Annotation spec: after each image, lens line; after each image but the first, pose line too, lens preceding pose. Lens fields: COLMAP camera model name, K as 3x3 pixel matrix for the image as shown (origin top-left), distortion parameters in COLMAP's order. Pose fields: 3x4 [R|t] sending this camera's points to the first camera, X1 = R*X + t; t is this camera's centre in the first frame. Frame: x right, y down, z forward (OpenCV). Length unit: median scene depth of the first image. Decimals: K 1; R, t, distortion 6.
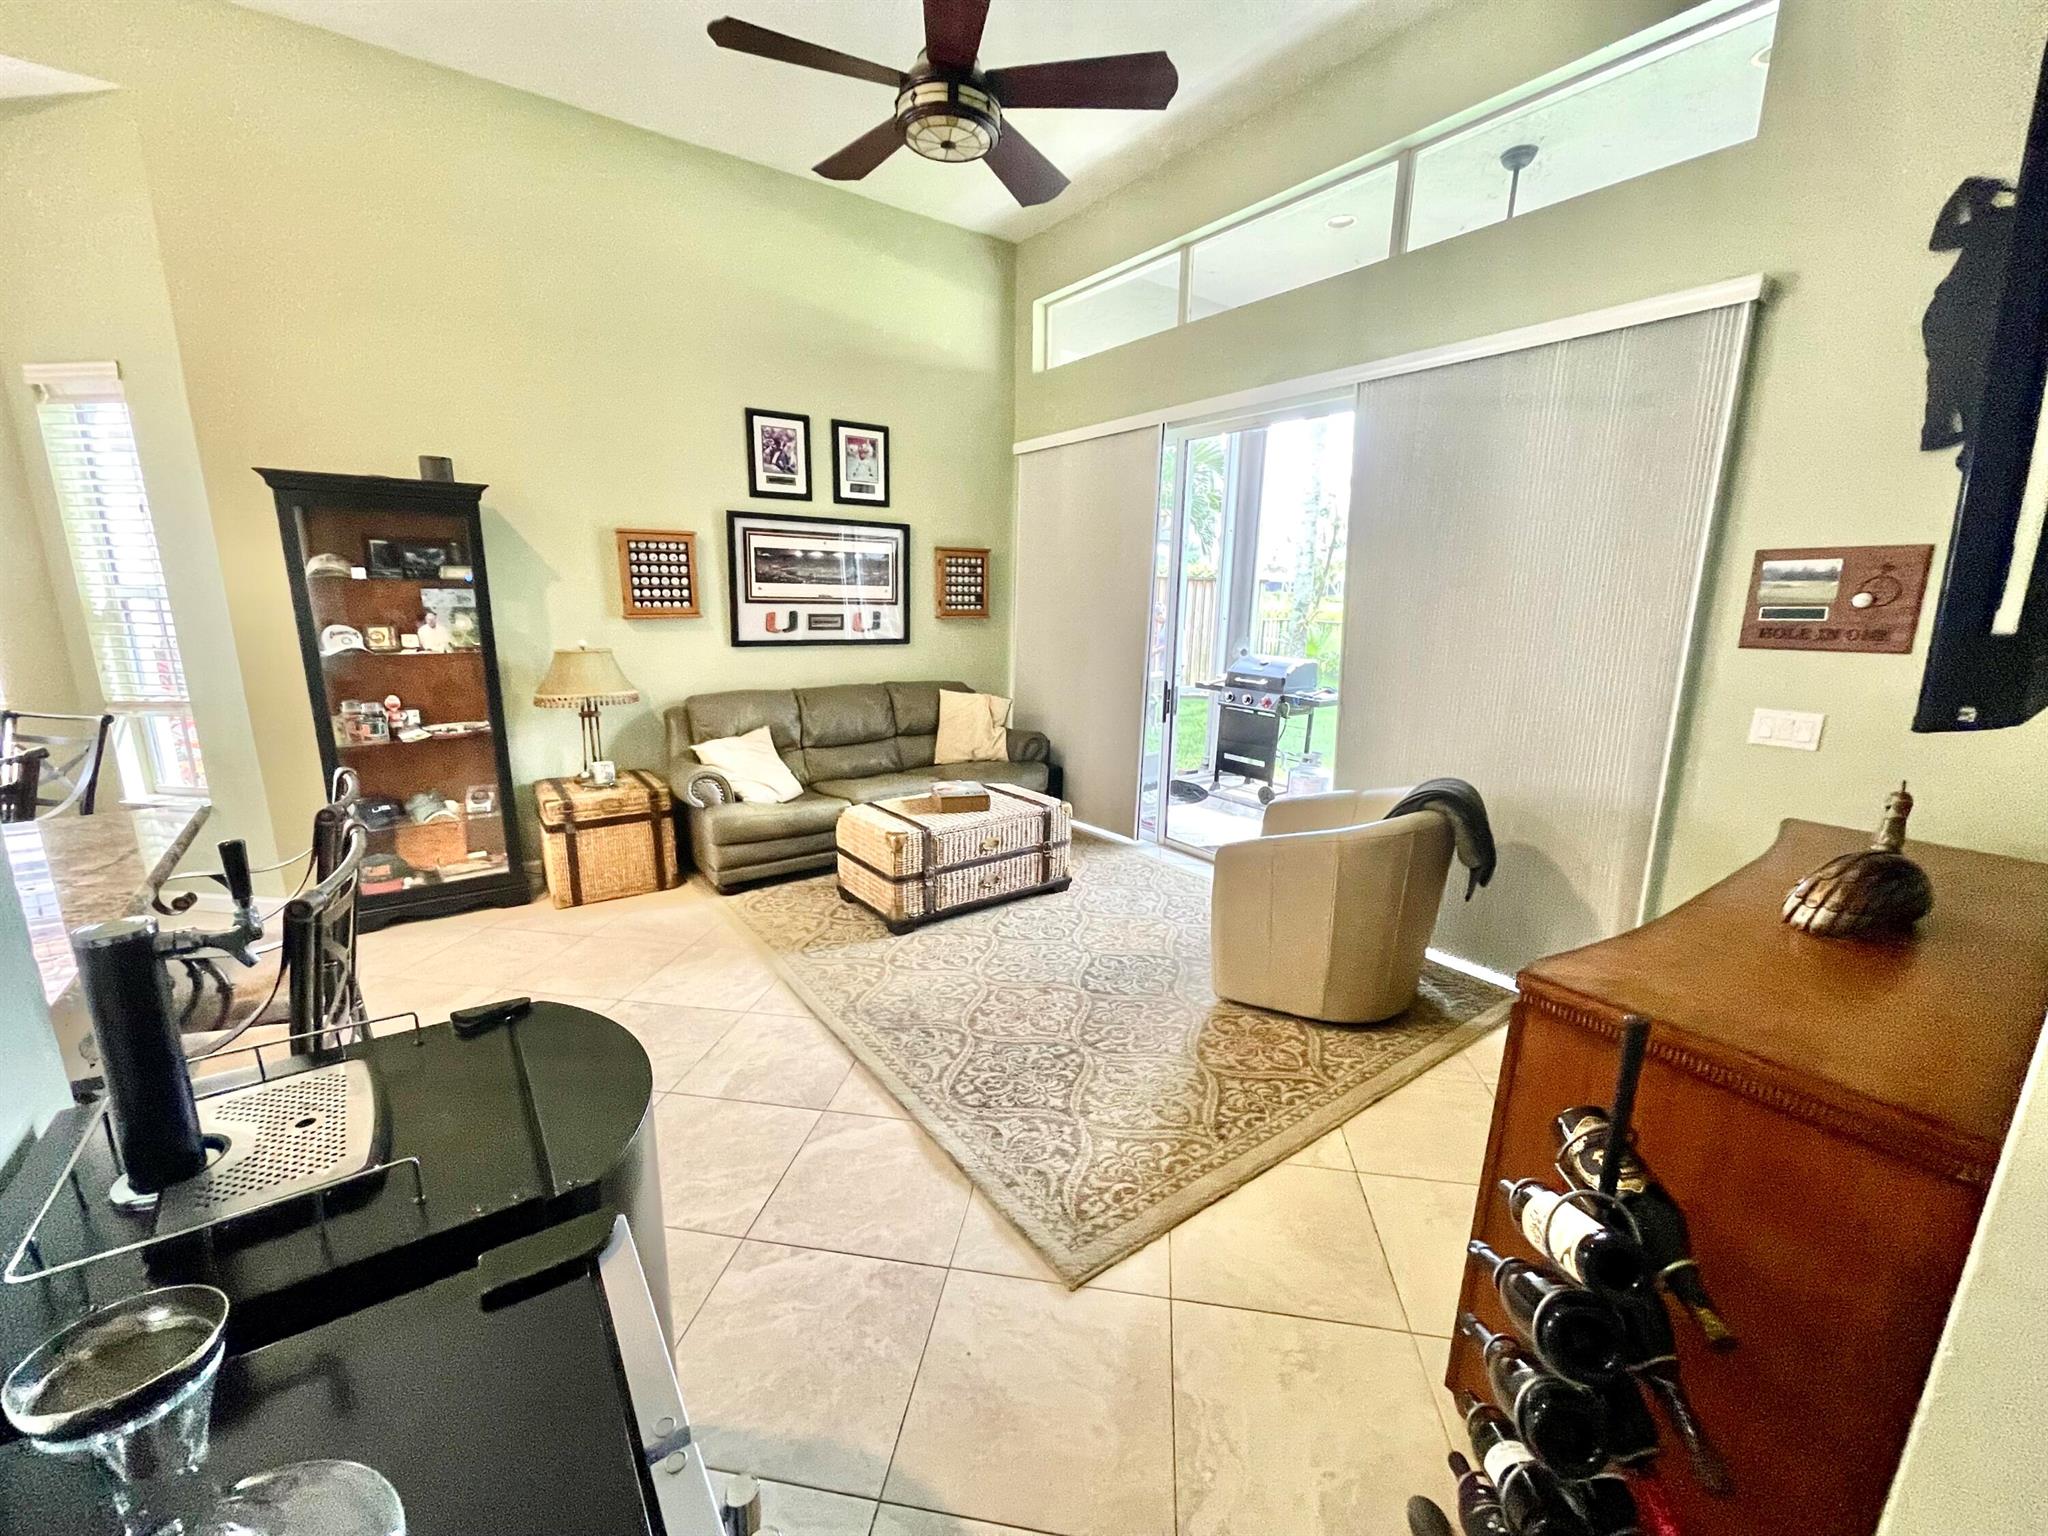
lens RADIAL K [[821.7, 0, 1024.0], [0, 821.7, 768.0], [0, 0, 1]] dist [-0.002081, -0.000157]
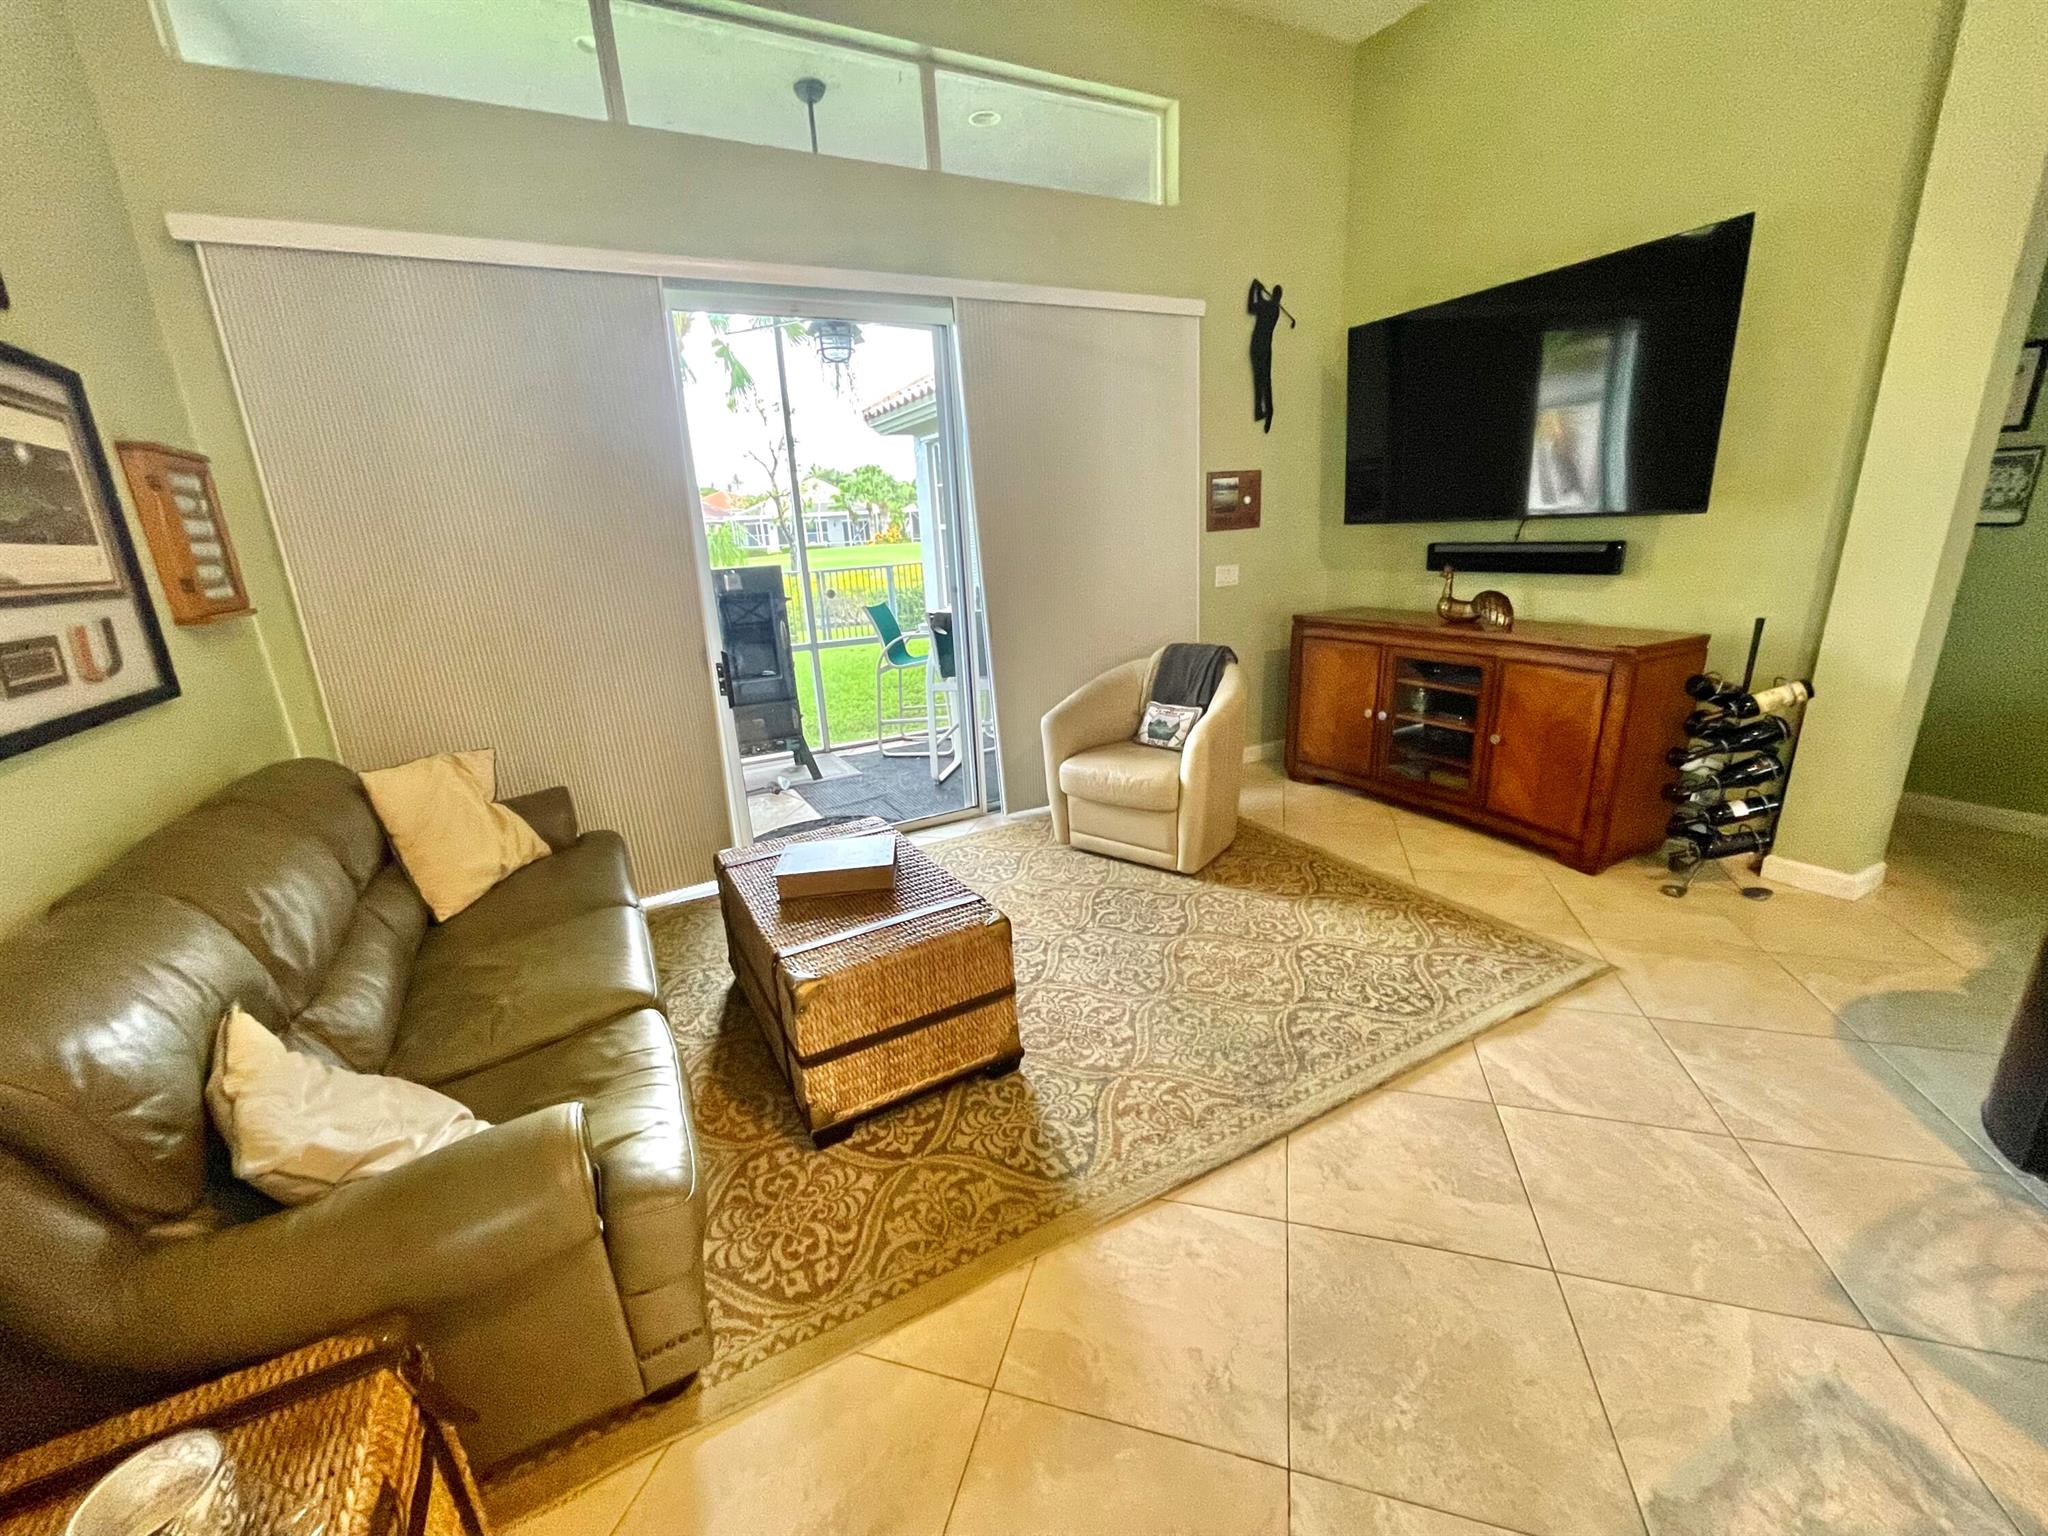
lens RADIAL K [[821.7, 0, 1024.0], [0, 821.7, 768.0], [0, 0, 1]] dist [-0.002081, -0.000157]
pose [[0.136384, -0.299723, 0.944228, -0.888951], [0.265813, 0.929254, 0.256576, -0.221138], [-0.954328, 0.215995, 0.206405, 1.078602]]
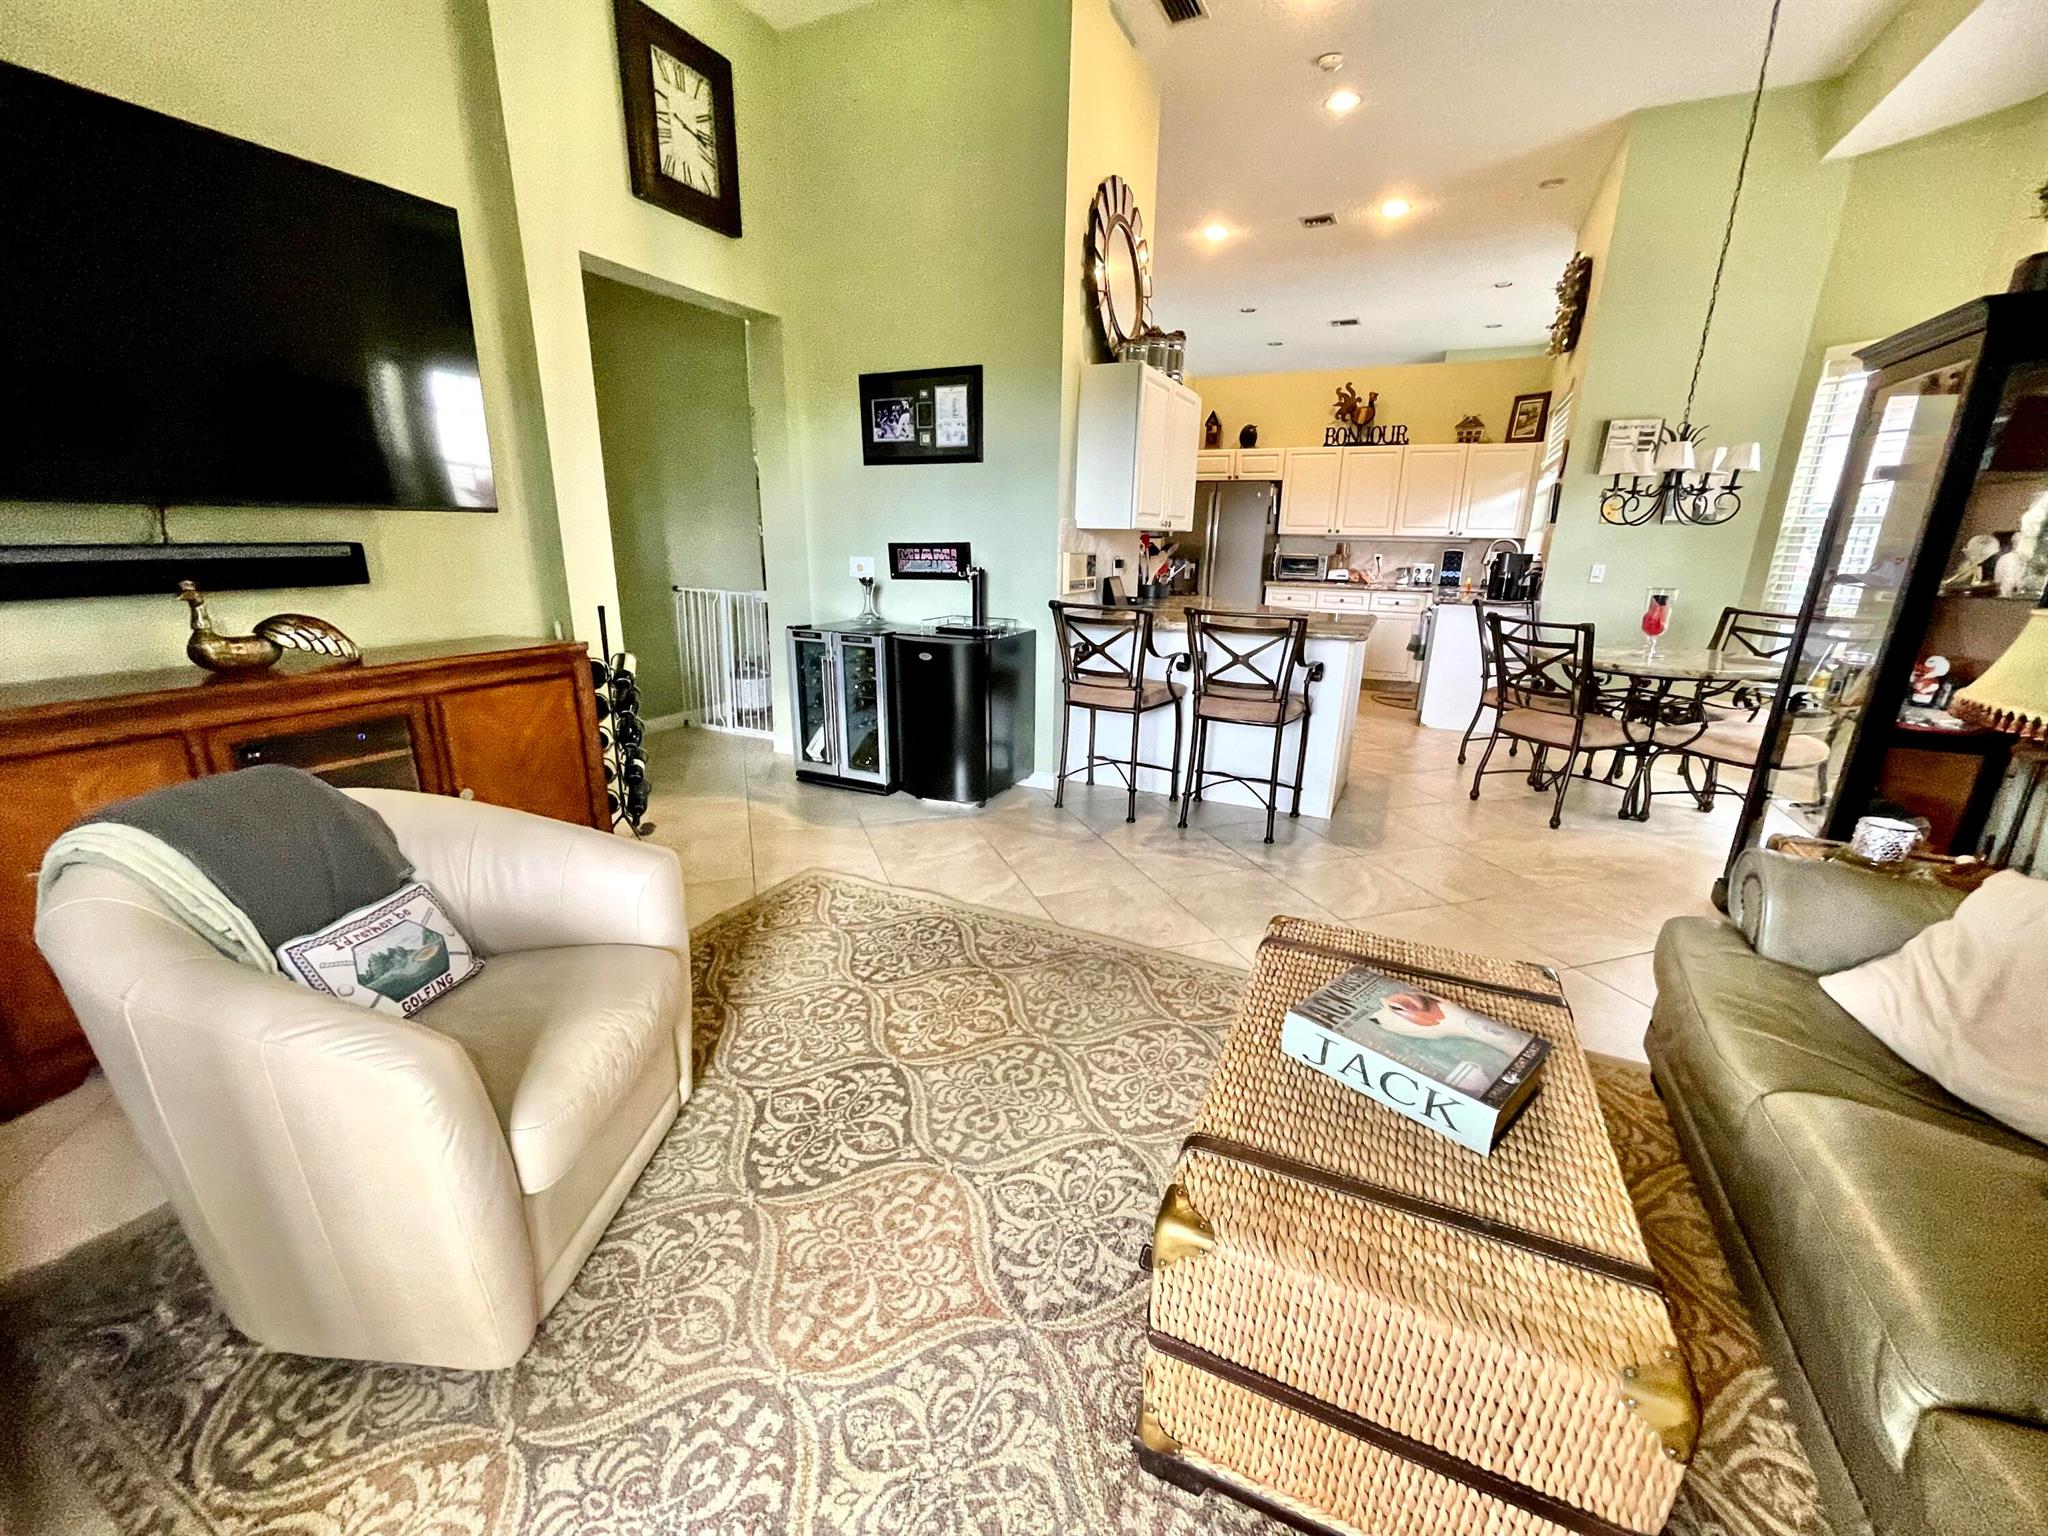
lens RADIAL K [[821.7, 0, 1024.0], [0, 821.7, 768.0], [0, 0, 1]] dist [-0.002081, -0.000157]
pose [[-0.882894, 0.101498, -0.458471, 0.300594], [-0.129267, 0.886100, 0.445102, -0.290466], [0.451428, 0.452244, -0.769213, 1.674505]]
